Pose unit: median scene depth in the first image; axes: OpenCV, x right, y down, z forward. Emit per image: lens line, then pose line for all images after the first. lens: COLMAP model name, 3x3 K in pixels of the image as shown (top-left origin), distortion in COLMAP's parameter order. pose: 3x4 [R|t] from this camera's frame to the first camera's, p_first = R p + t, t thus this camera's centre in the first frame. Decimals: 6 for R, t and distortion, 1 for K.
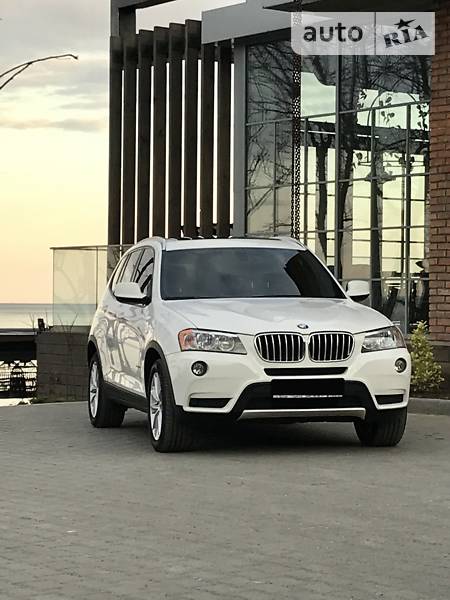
lens RADIAL K [[1703.5, 0, 228.5], [0, 1703.5, 301.0], [0, 0, 1]] dist [0.034487, 0.000000]
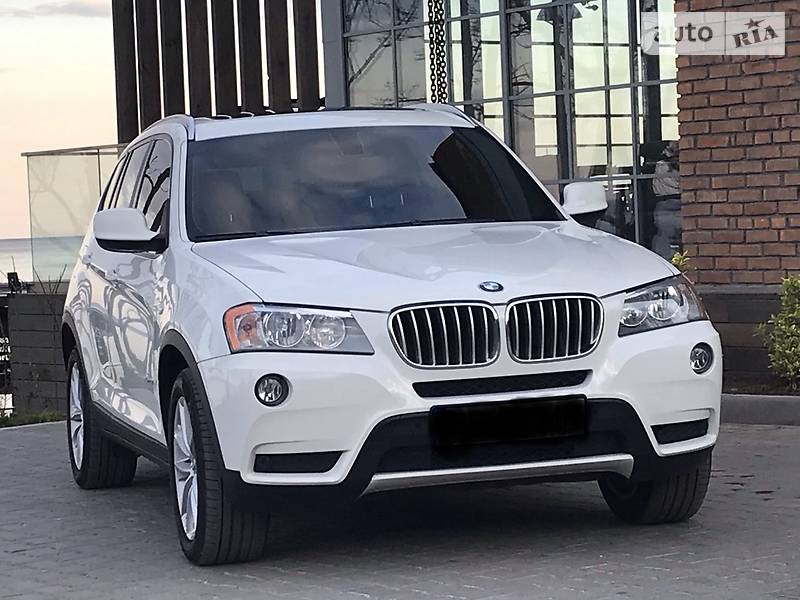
lens RADIAL K [[2283.3, 0, 372.1], [0, 2283.3, 289.2], [0, 0, 1]] dist [0.044993, 0.000000]
pose [[0.998549, -0.049532, 0.021107, -0.001742], [0.048860, 0.998316, 0.031272, -0.005340], [-0.022620, -0.030195, 0.999288, 0.377911]]
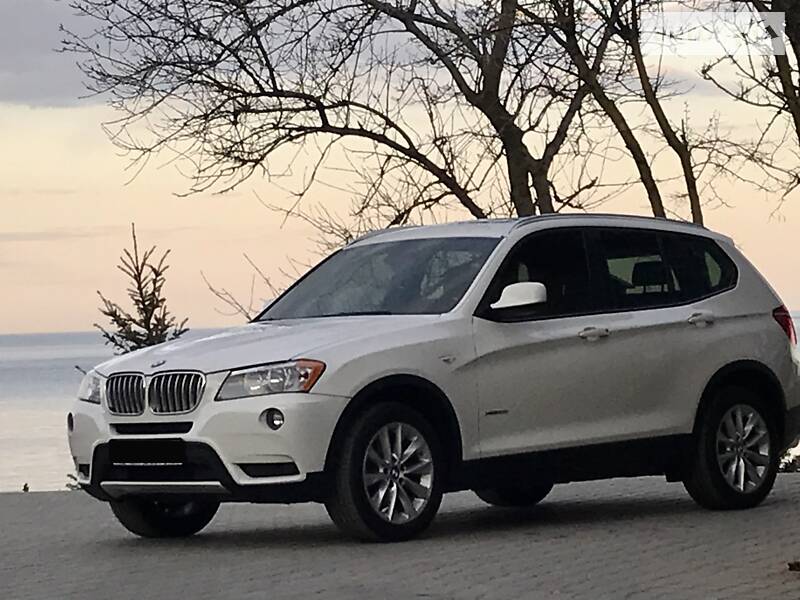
lens RADIAL K [[2906.0, 0, 398.1], [0, 2906.0, 302.1], [0, 0, 1]] dist [0.464185, 0.000000]
pose [[0.547373, -0.023559, -0.836557, 1.092597], [0.041927, 0.999120, -0.000704, -0.005300], [0.835838, -0.034689, 0.547879, 0.421381]]
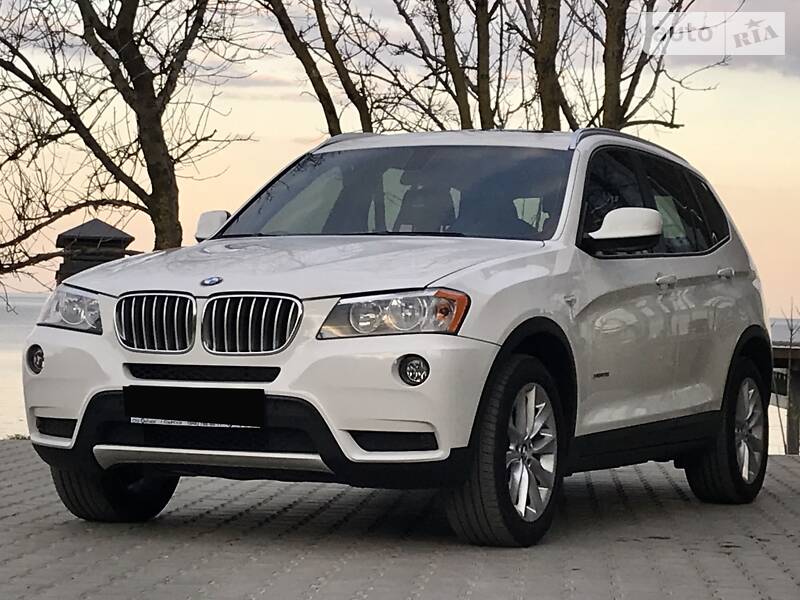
lens RADIAL K [[2283.3, 0, 395.6], [0, 2283.3, 294.7], [0, 0, 1]] dist [0.044993, 0.000000]
pose [[0.800881, 0.019377, -0.598510, 0.475501], [-0.021678, 0.999759, 0.003359, 0.015269], [0.598431, 0.010284, 0.801108, 0.500202]]
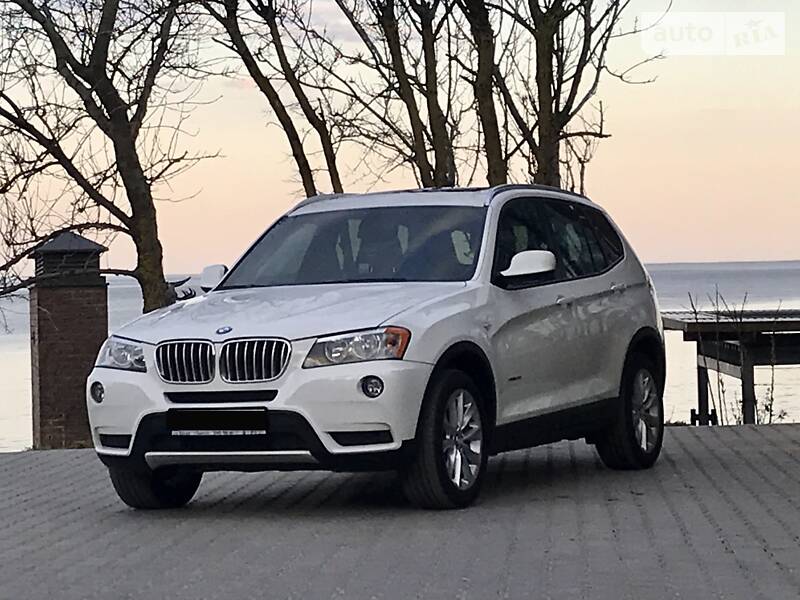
lens RADIAL K [[2694.1, 0, 403.5], [0, 2694.1, 302.4], [0, 0, 1]] dist [0.061117, 0.000000]
pose [[0.808109, -0.014230, -0.588862, 0.730640], [0.034056, 0.999165, 0.022589, -0.018074], [0.588048, -0.038309, 0.807918, 0.169116]]
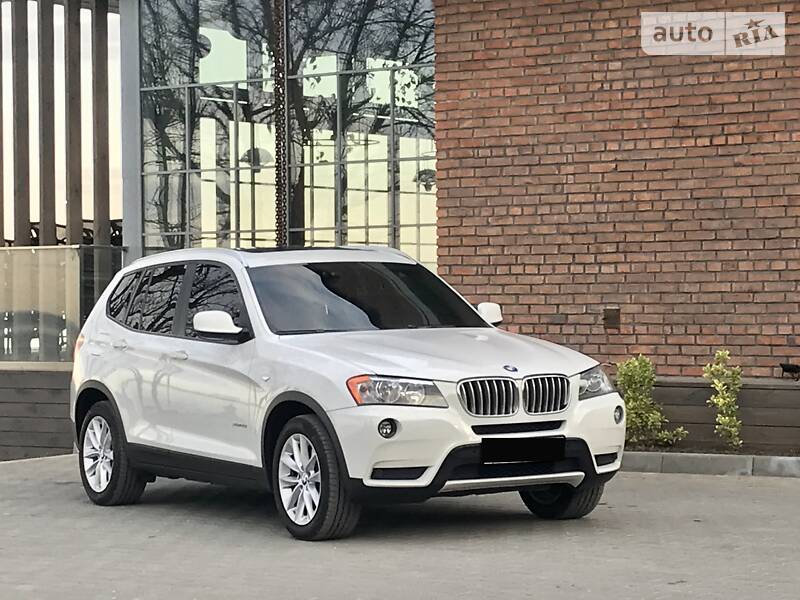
lens RADIAL K [[2120.3, 0, 399.3], [0, 2120.3, 297.5], [0, 0, 1]] dist [0.210899, 0.000000]
pose [[0.956781, -0.016914, 0.290317, -0.277491], [0.017051, 0.999852, 0.002059, -0.019589], [-0.290309, 0.002981, 0.956928, 0.101750]]
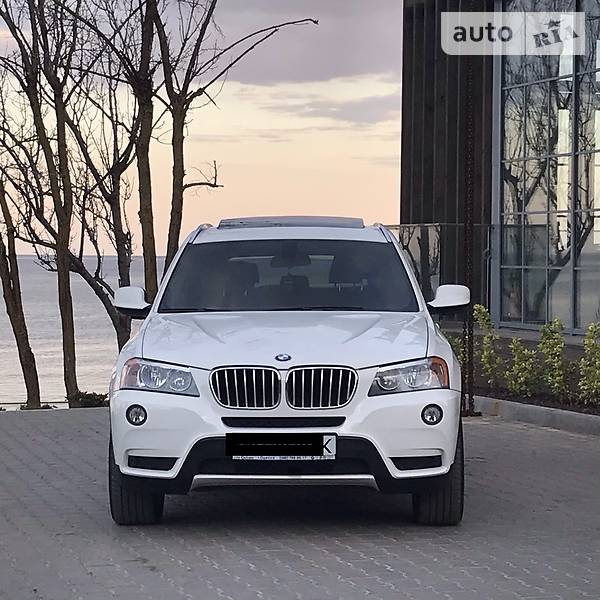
lens RADIAL K [[1809.0, 0, 296.5], [0, 1809.0, 299.8], [0, 0, 1]] dist [0.210777, 0.000000]
pose [[0.967714, 0.008879, -0.251893, 0.234536], [-0.002799, 0.999696, 0.024487, -0.026938], [0.252034, -0.022992, 0.967445, 0.277205]]
